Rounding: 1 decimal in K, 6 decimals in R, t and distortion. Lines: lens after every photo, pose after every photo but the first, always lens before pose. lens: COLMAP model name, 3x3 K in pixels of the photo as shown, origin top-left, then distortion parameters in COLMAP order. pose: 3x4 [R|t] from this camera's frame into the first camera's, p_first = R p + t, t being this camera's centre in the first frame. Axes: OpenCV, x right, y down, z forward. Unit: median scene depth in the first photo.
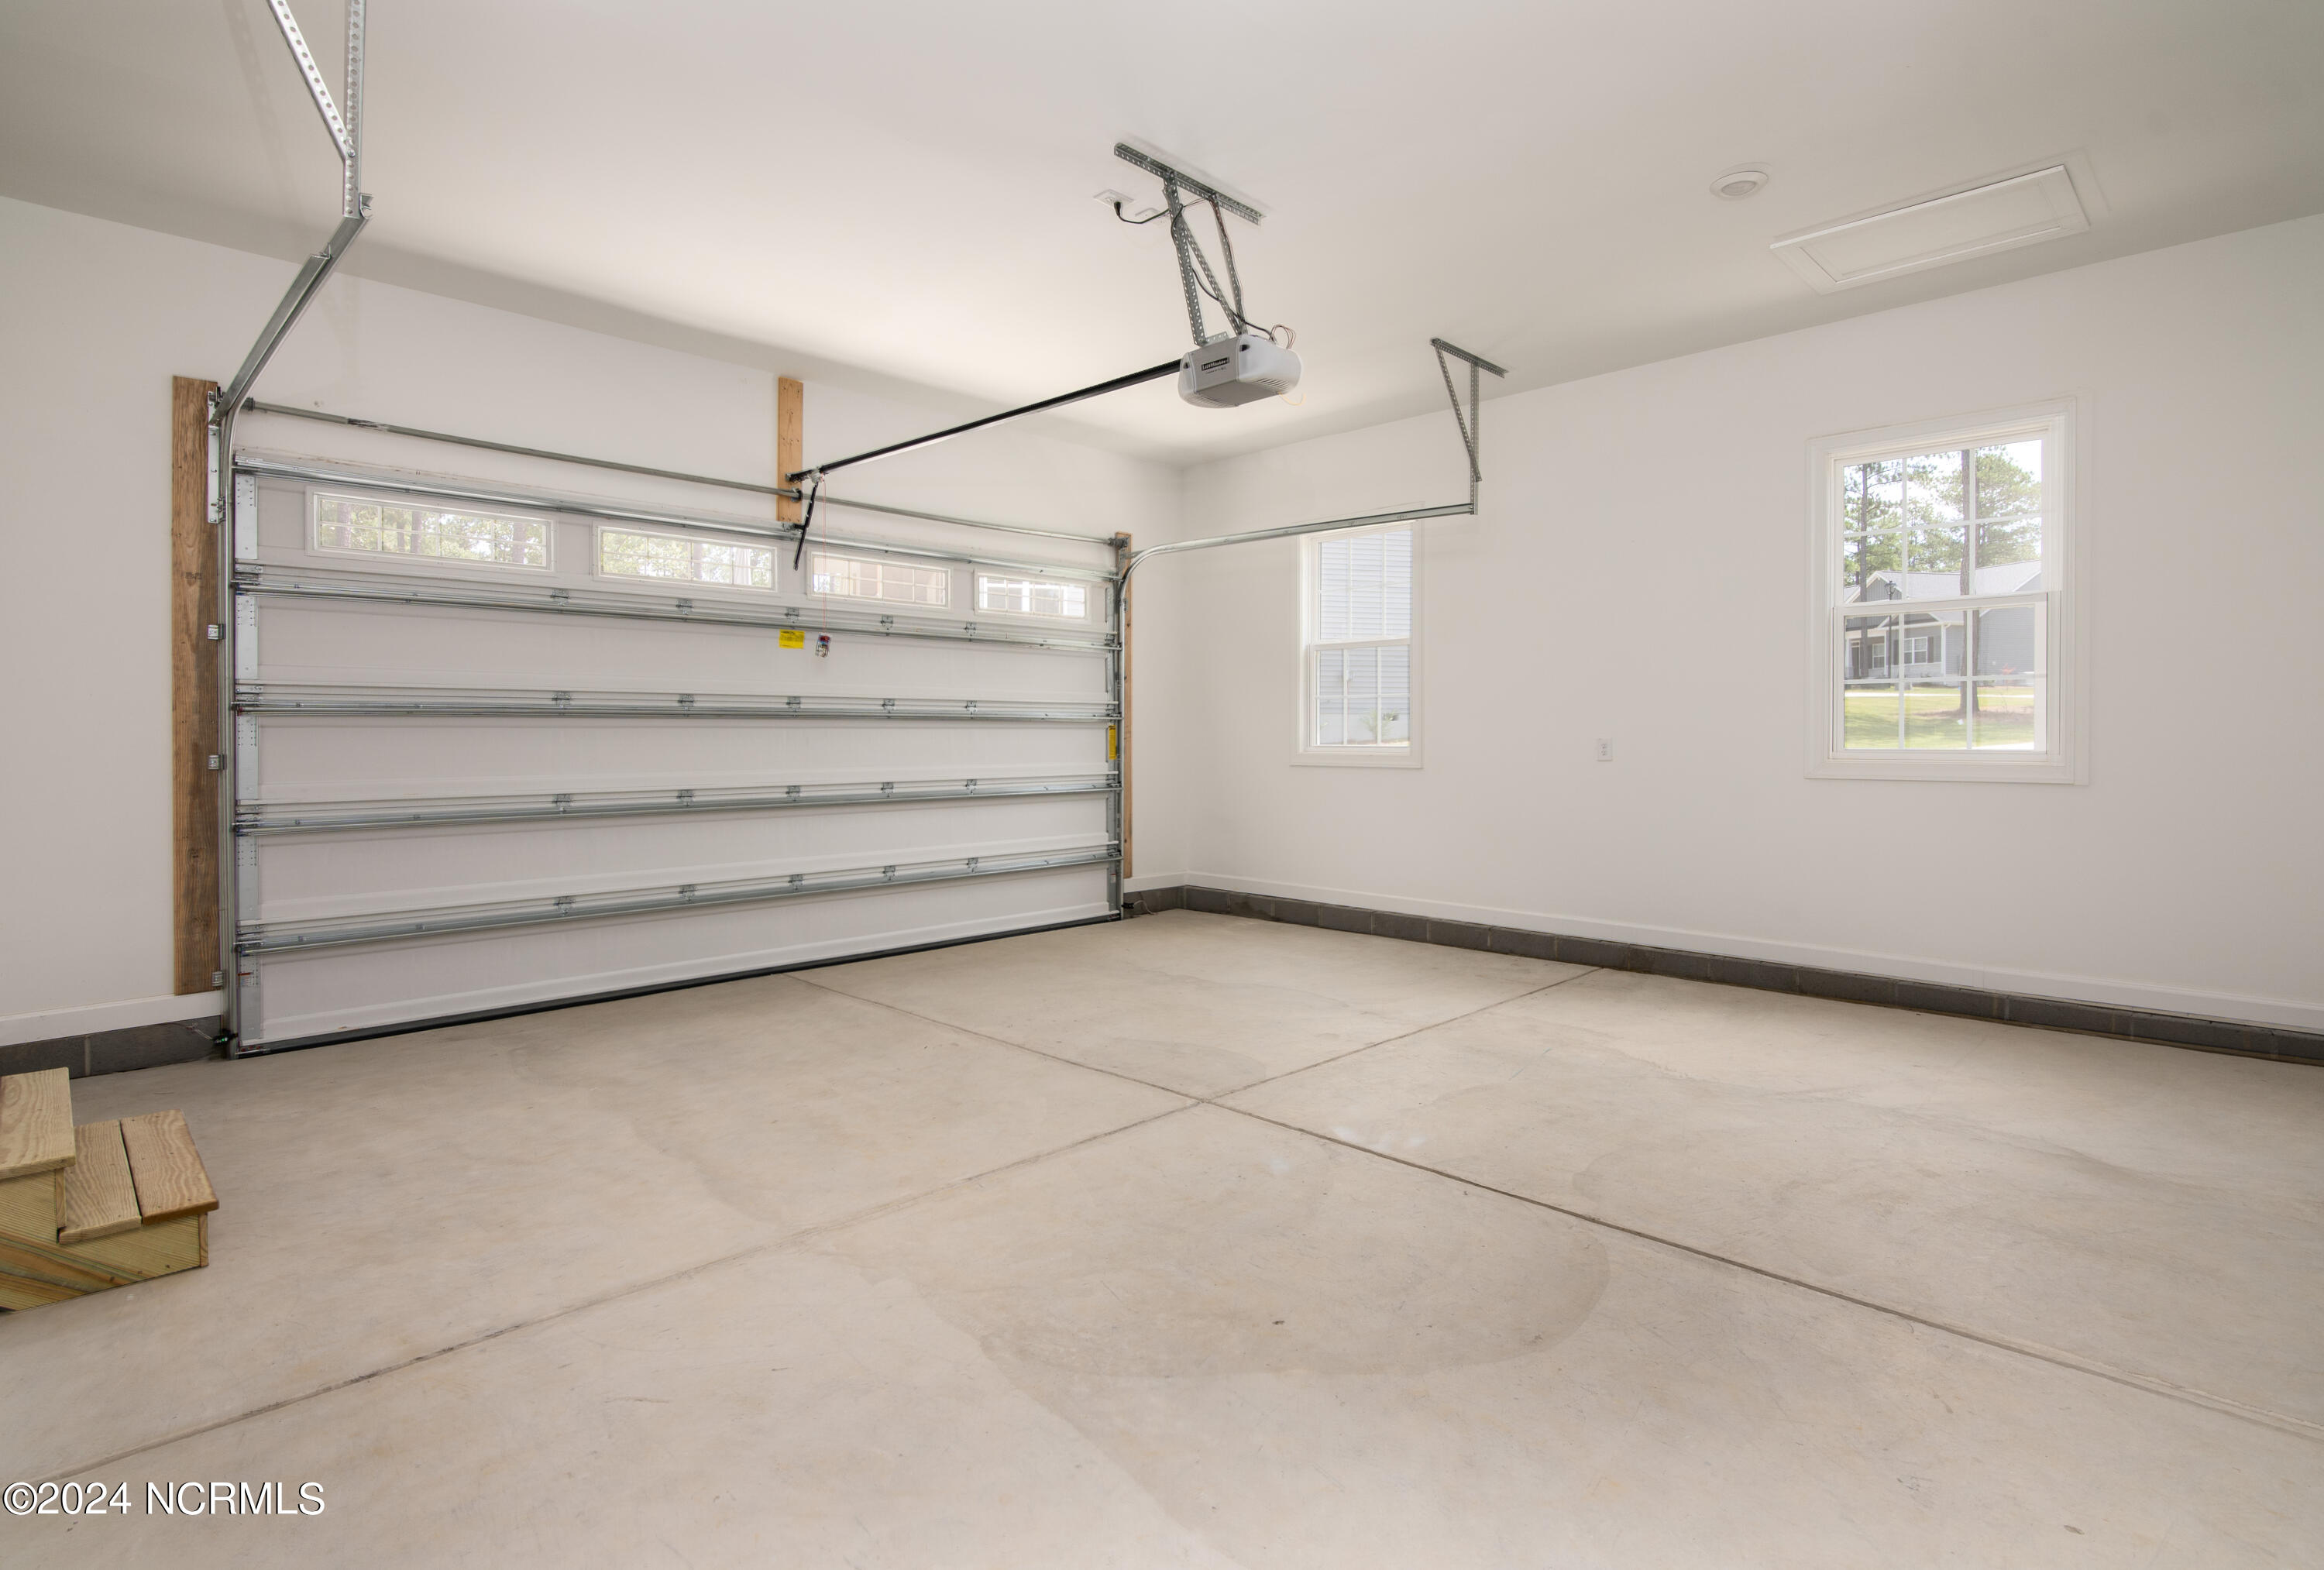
lens RADIAL K [[1146.4, 0, 1173.2], [0, 1146.4, 755.8], [0, 0, 1]] dist [-0.002430, -0.000229]
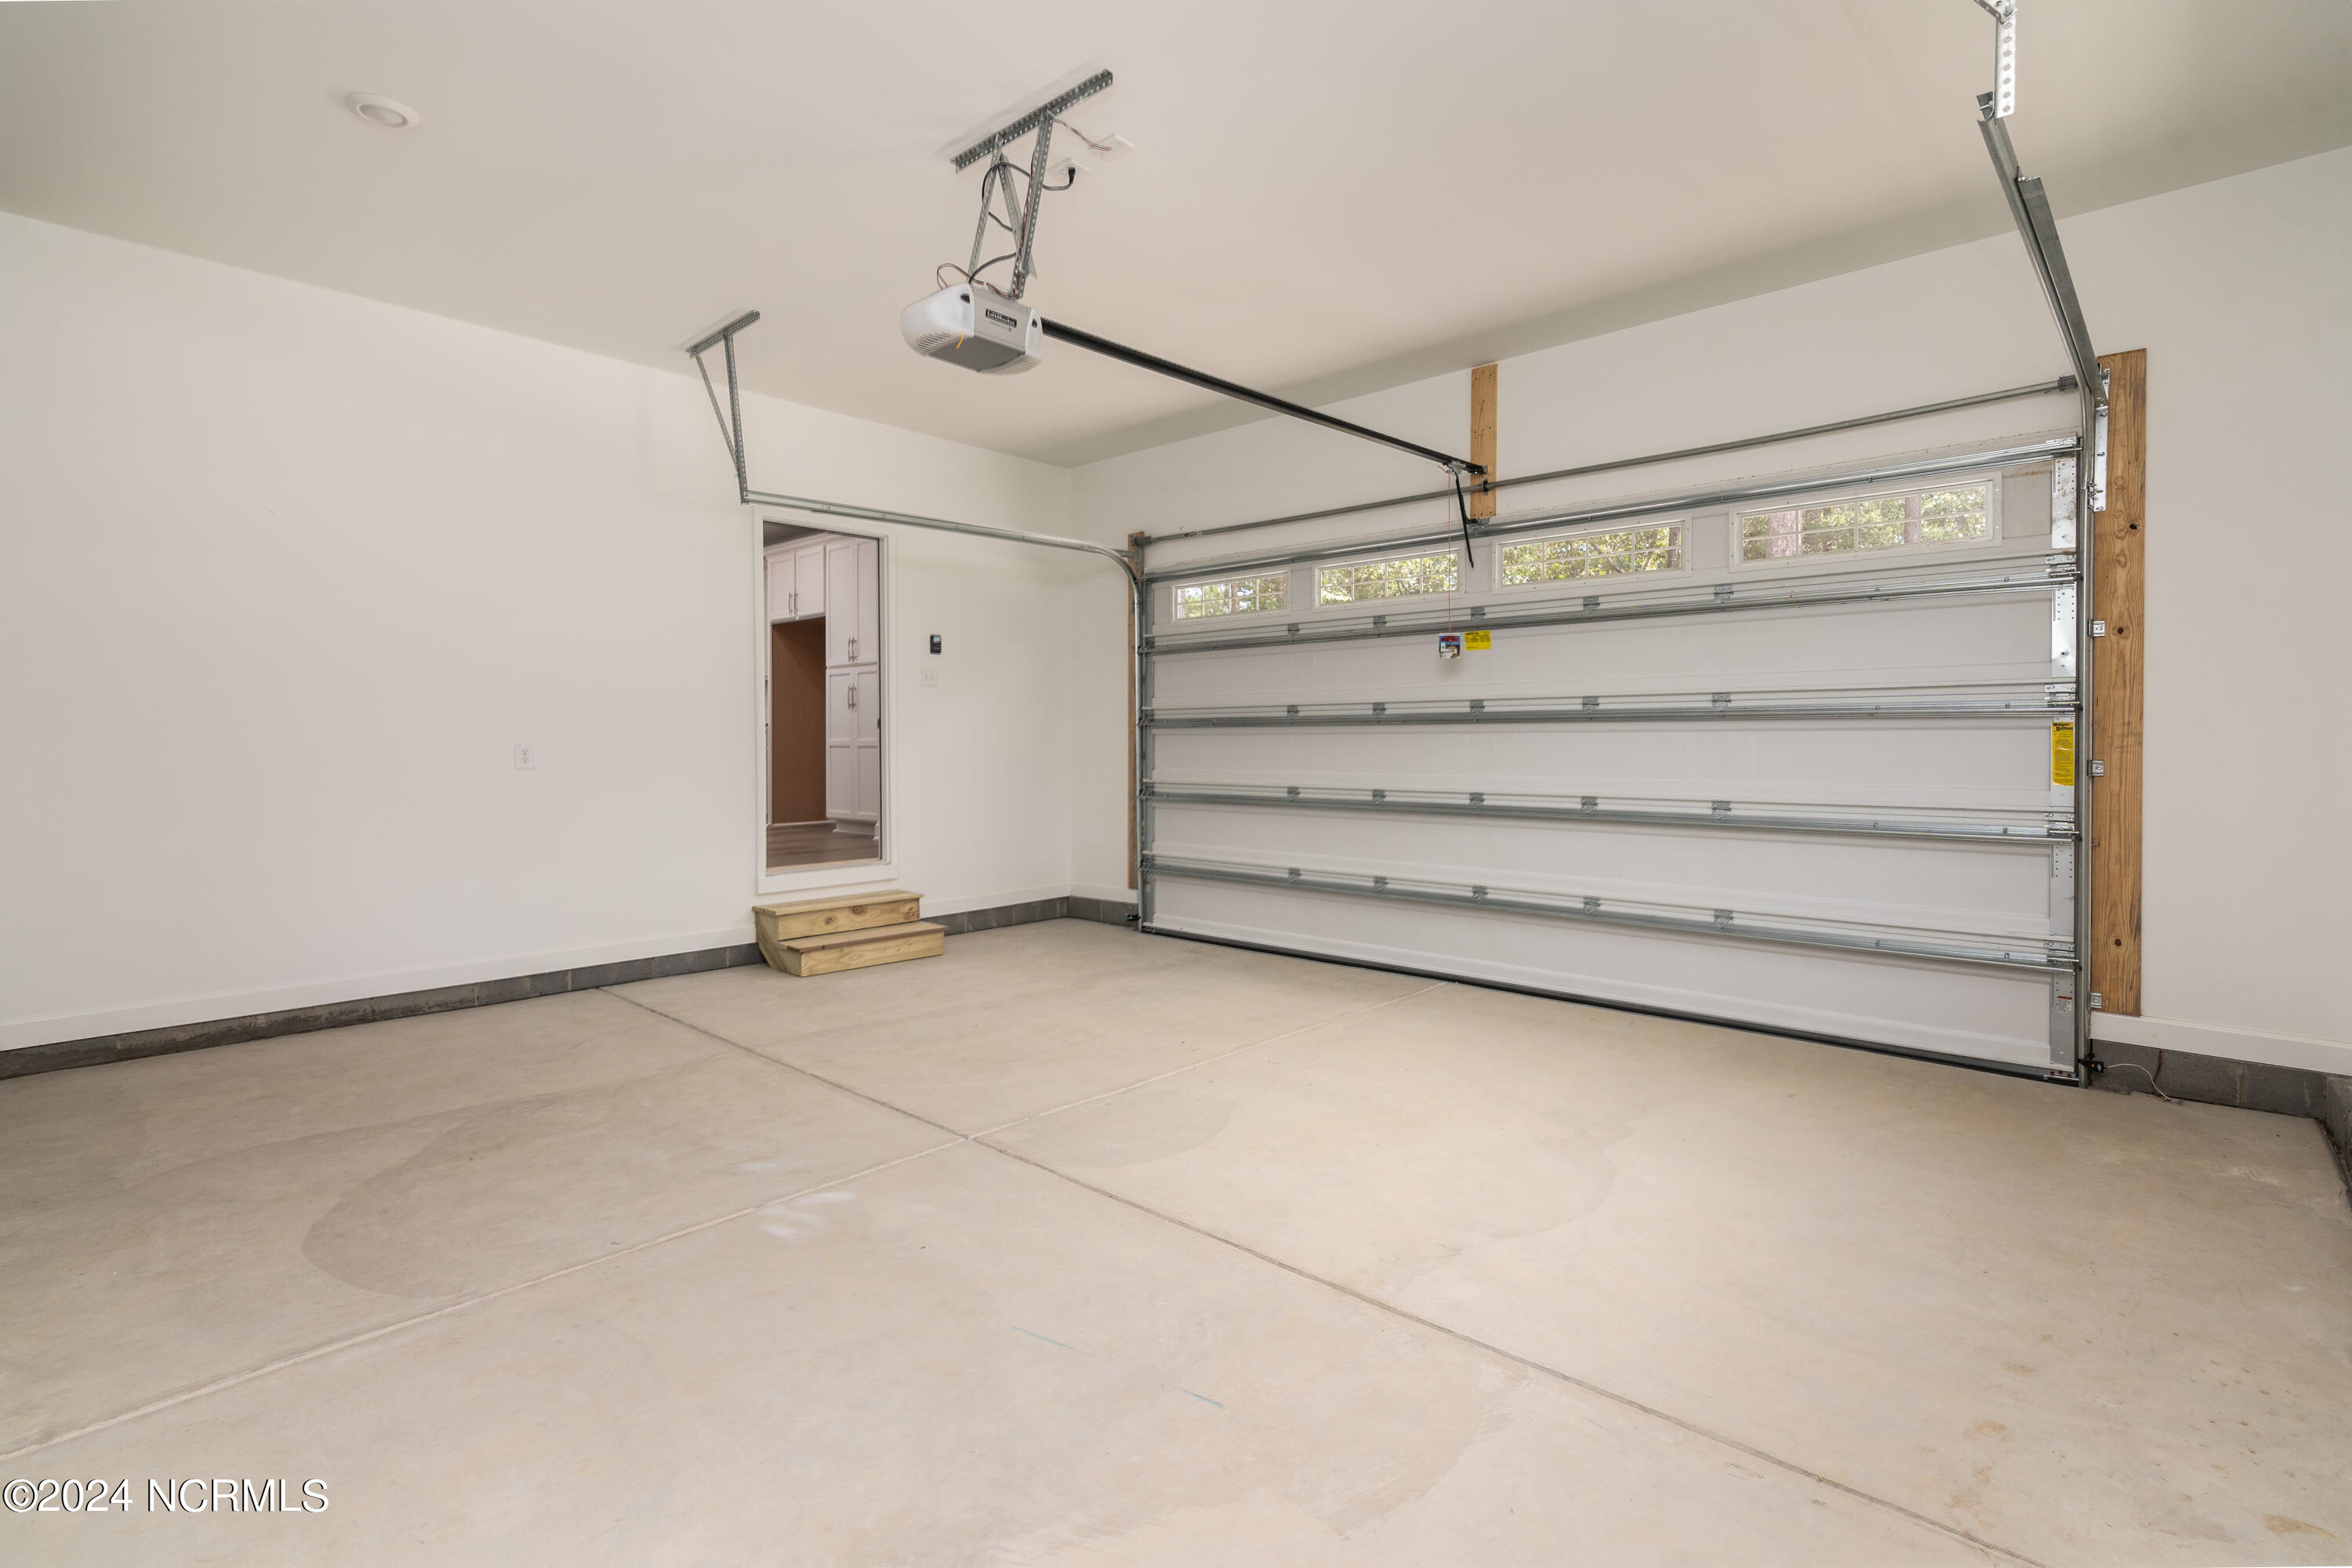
lens RADIAL K [[1115.0, 0, 1177.5], [0, 1115.0, 741.8], [0, 0, 1]] dist [-0.000064, -0.000672]
pose [[0.024847, 0.004083, -0.999683, 0.609155], [-0.014944, 0.999881, 0.003712, -0.016677], [0.999580, 0.014847, 0.024905, 0.747104]]
